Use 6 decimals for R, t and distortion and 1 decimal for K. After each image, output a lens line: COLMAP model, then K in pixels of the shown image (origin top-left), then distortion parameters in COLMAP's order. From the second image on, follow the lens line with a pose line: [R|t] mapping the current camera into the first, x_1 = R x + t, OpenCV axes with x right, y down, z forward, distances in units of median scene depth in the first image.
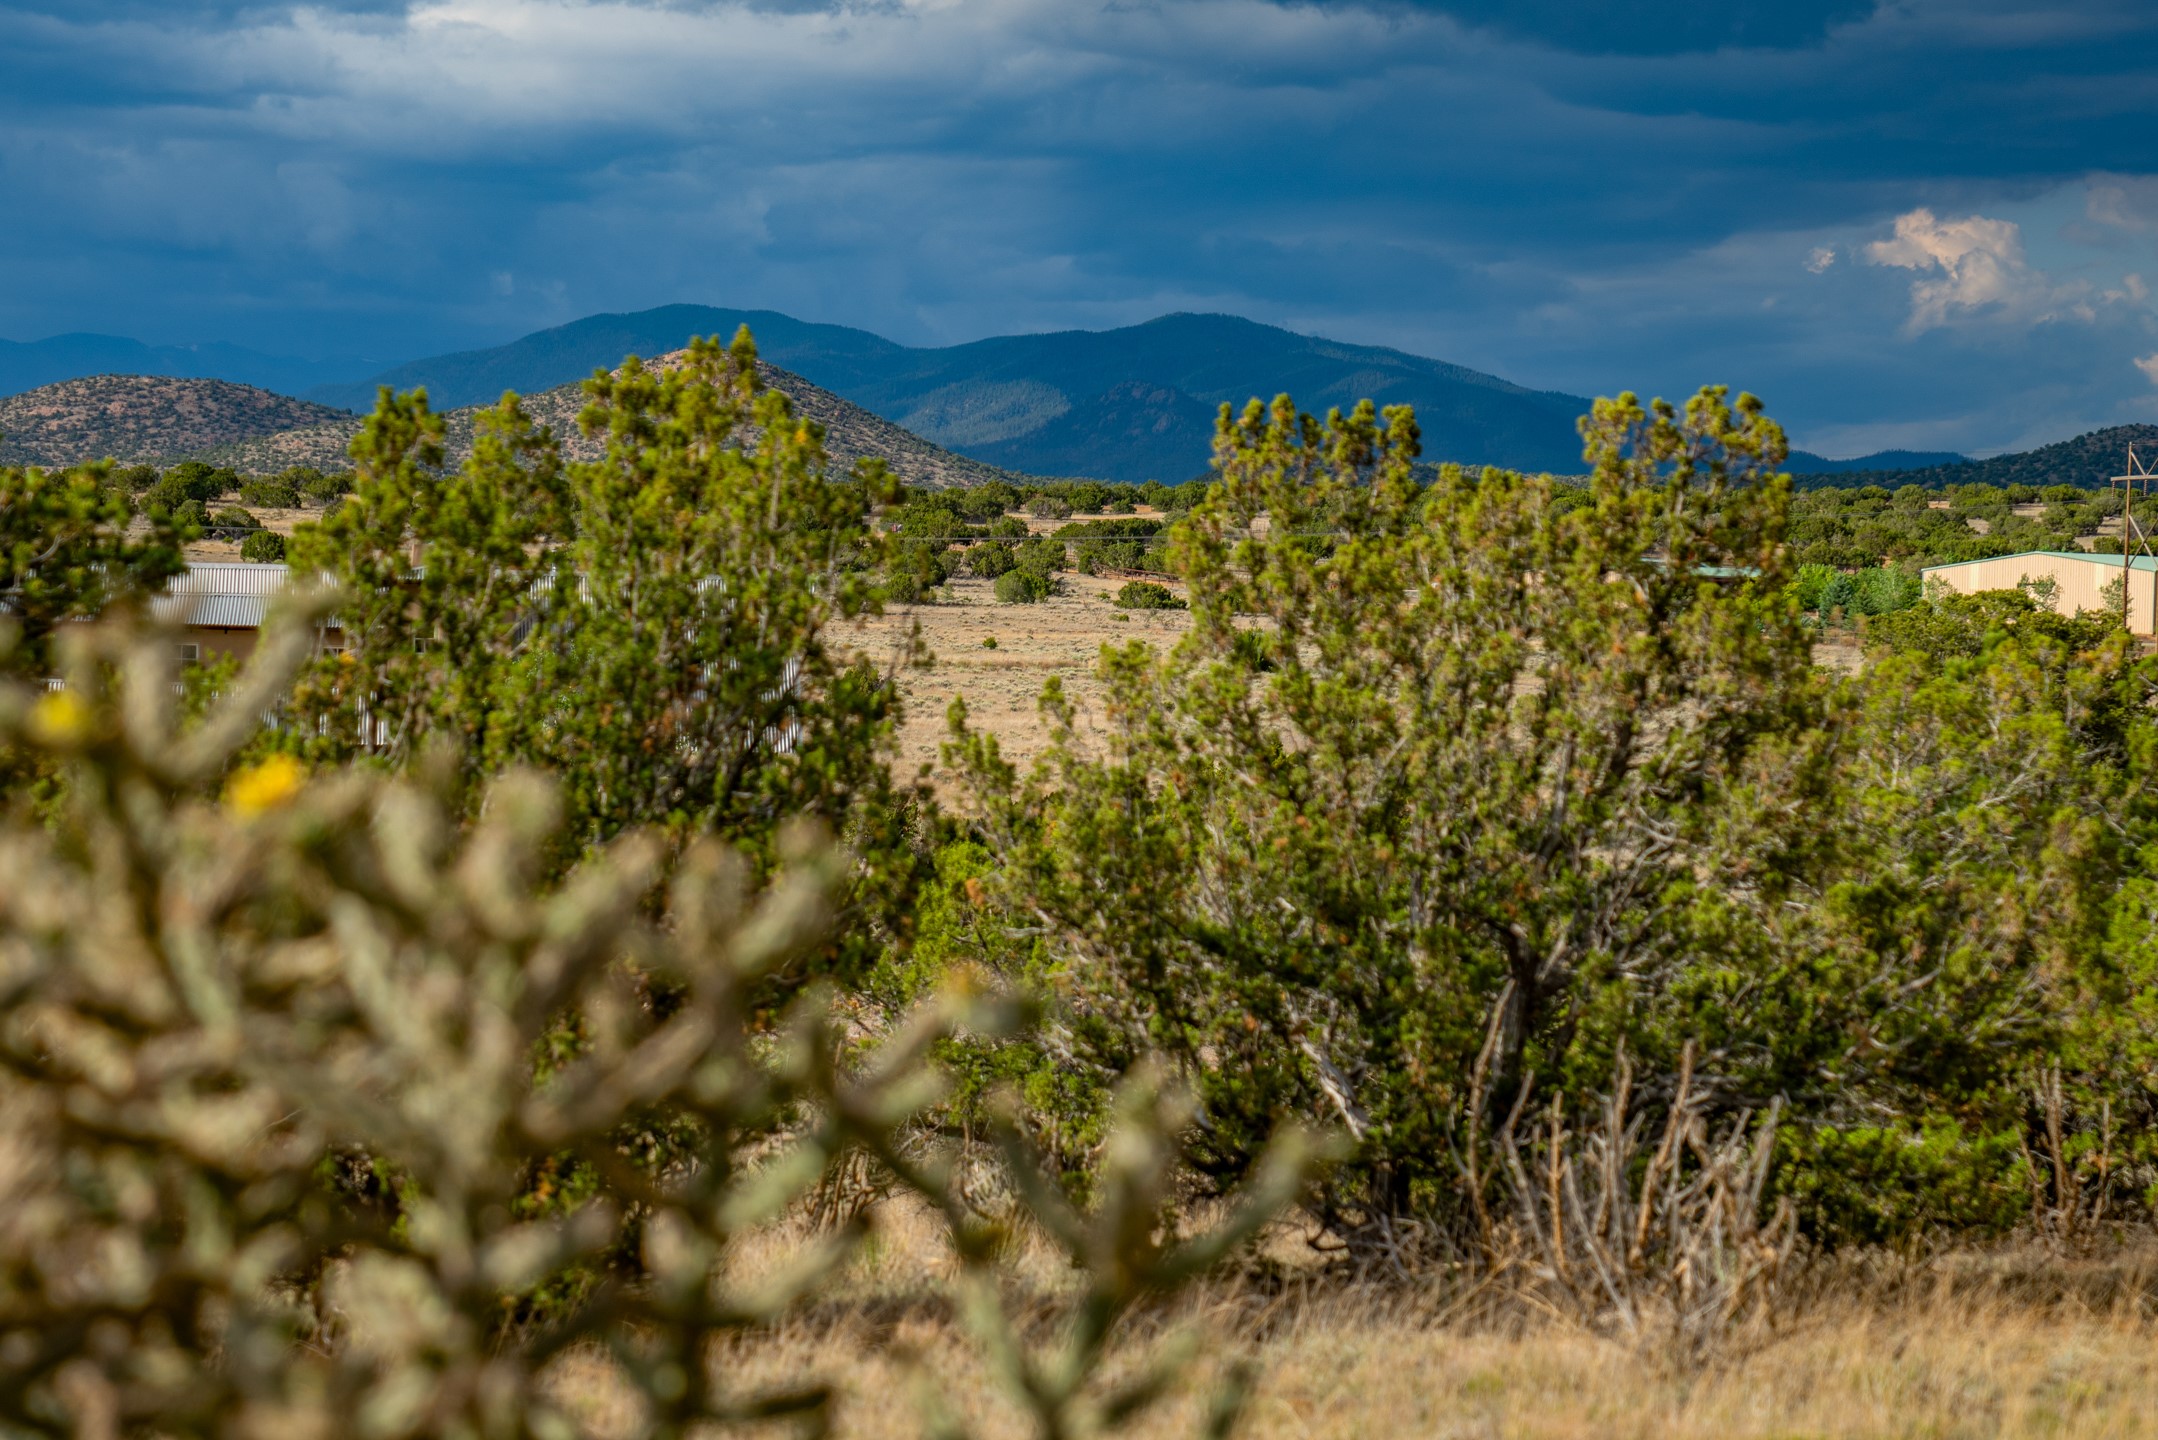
lens RADIAL K [[6472.0, 0, 1043.7], [0, 6472.0, 755.1], [0, 0, 1]] dist [0.340661, 0.497237]
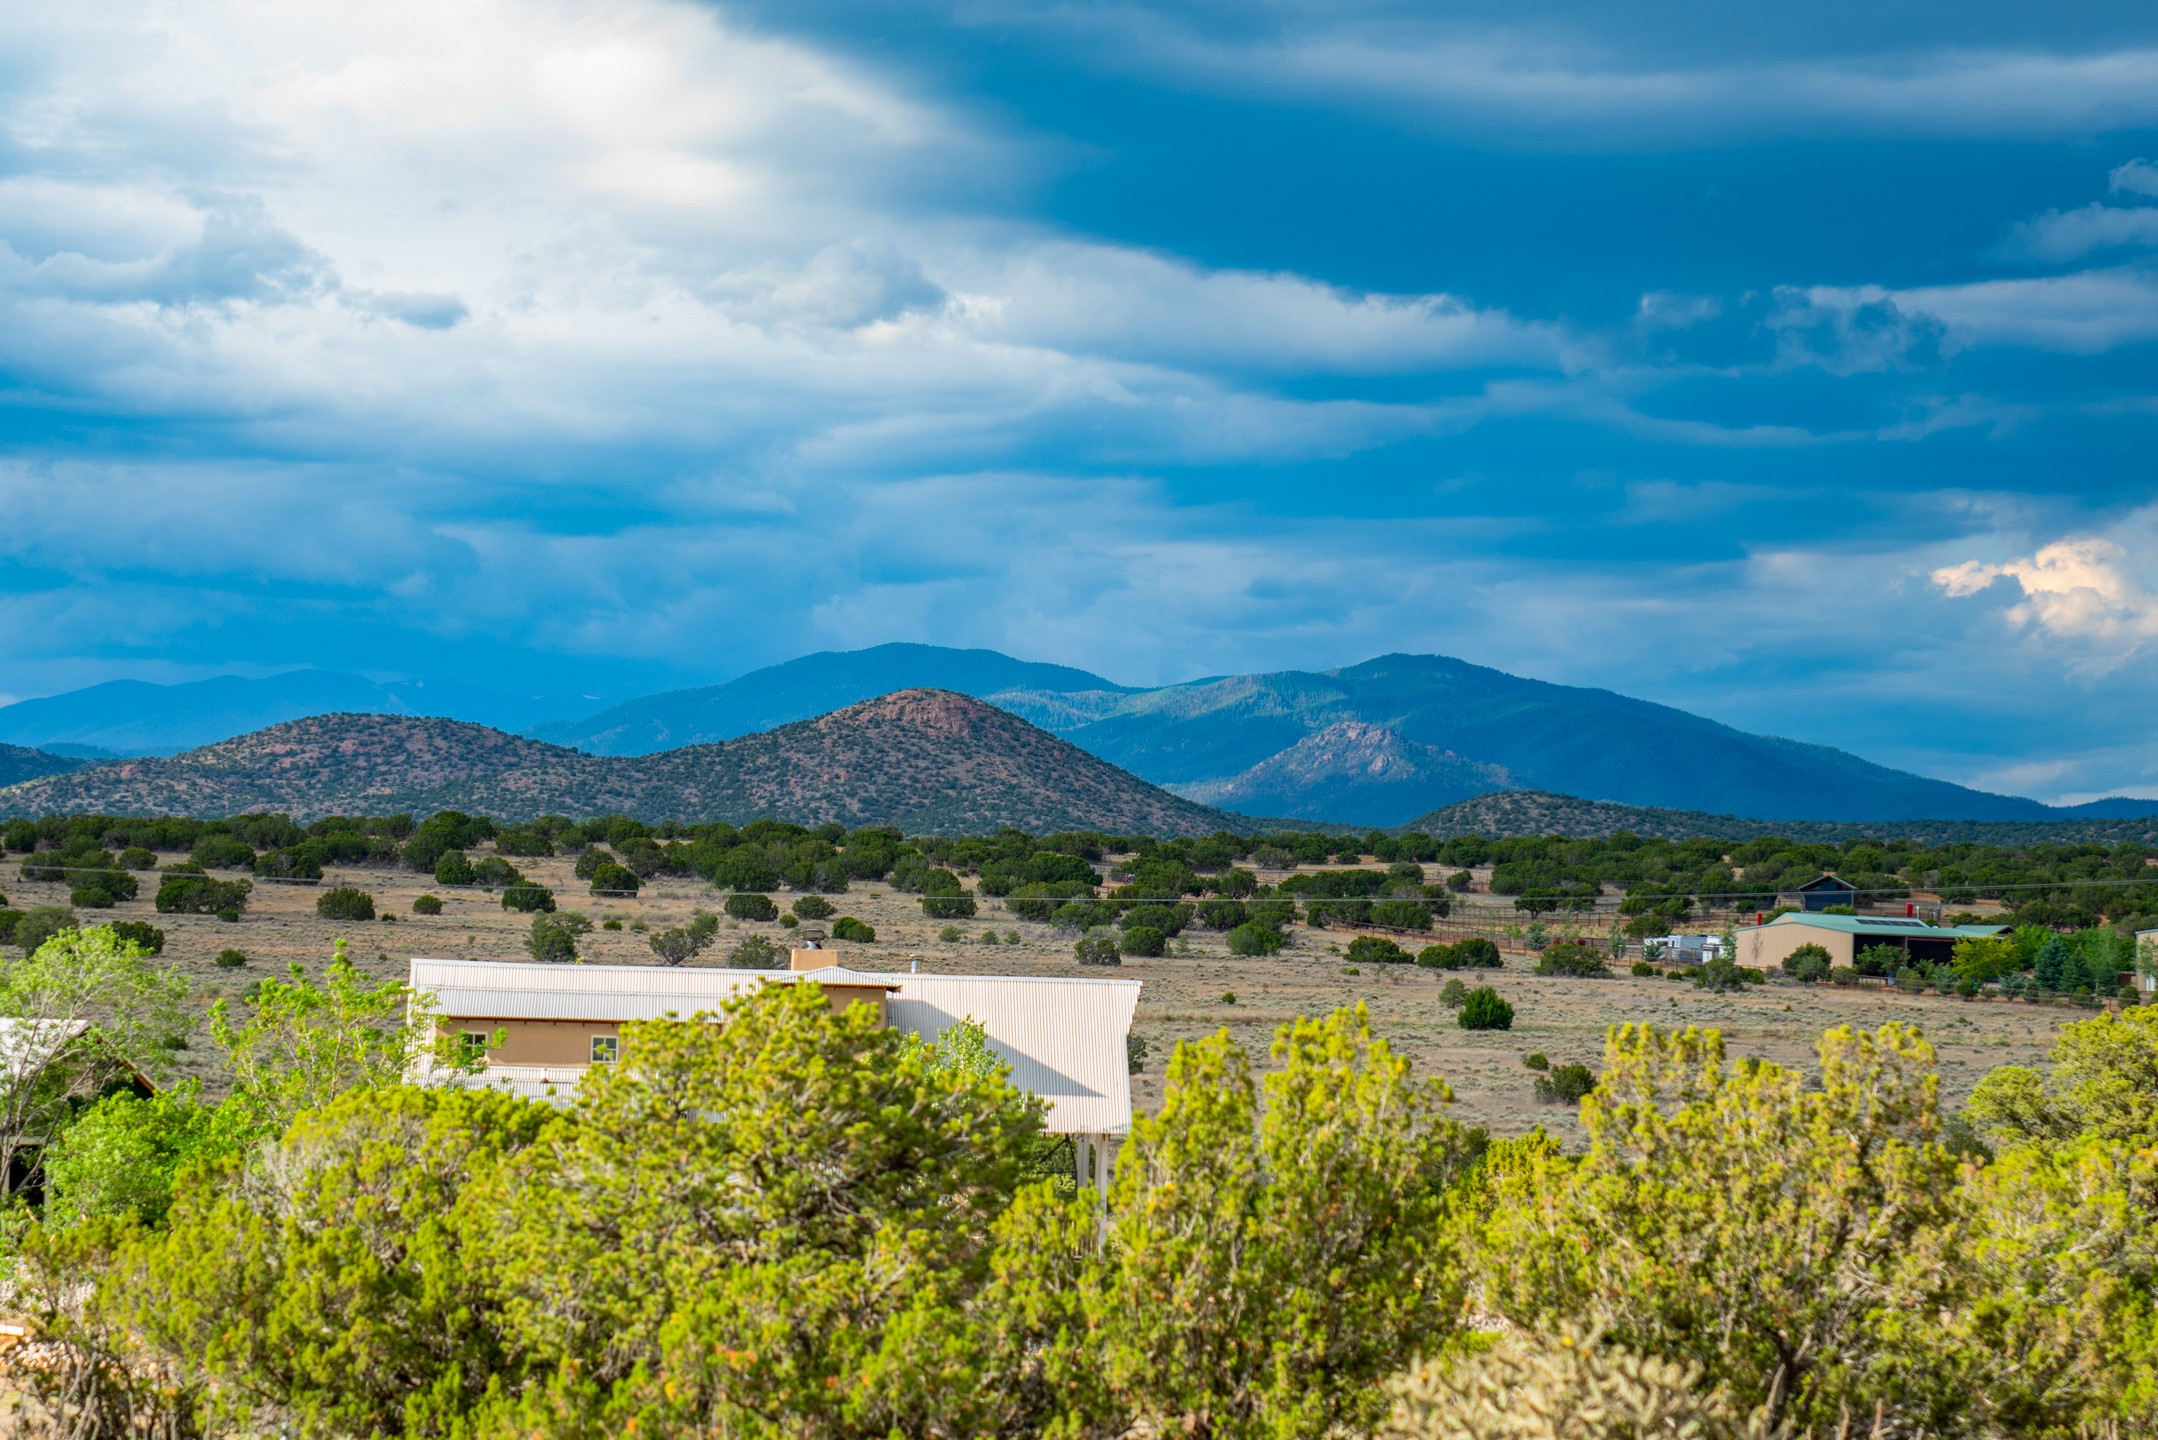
lens RADIAL K [[6472.0, 0, 1043.7], [0, 6472.0, 755.1], [0, 0, 1]] dist [0.340661, 0.497237]
pose [[0.999426, 0.007262, -0.033093, -0.068784], [-0.008976, 0.998610, -0.051928, -0.035558], [0.032670, 0.052196, 0.998102, -0.765919]]
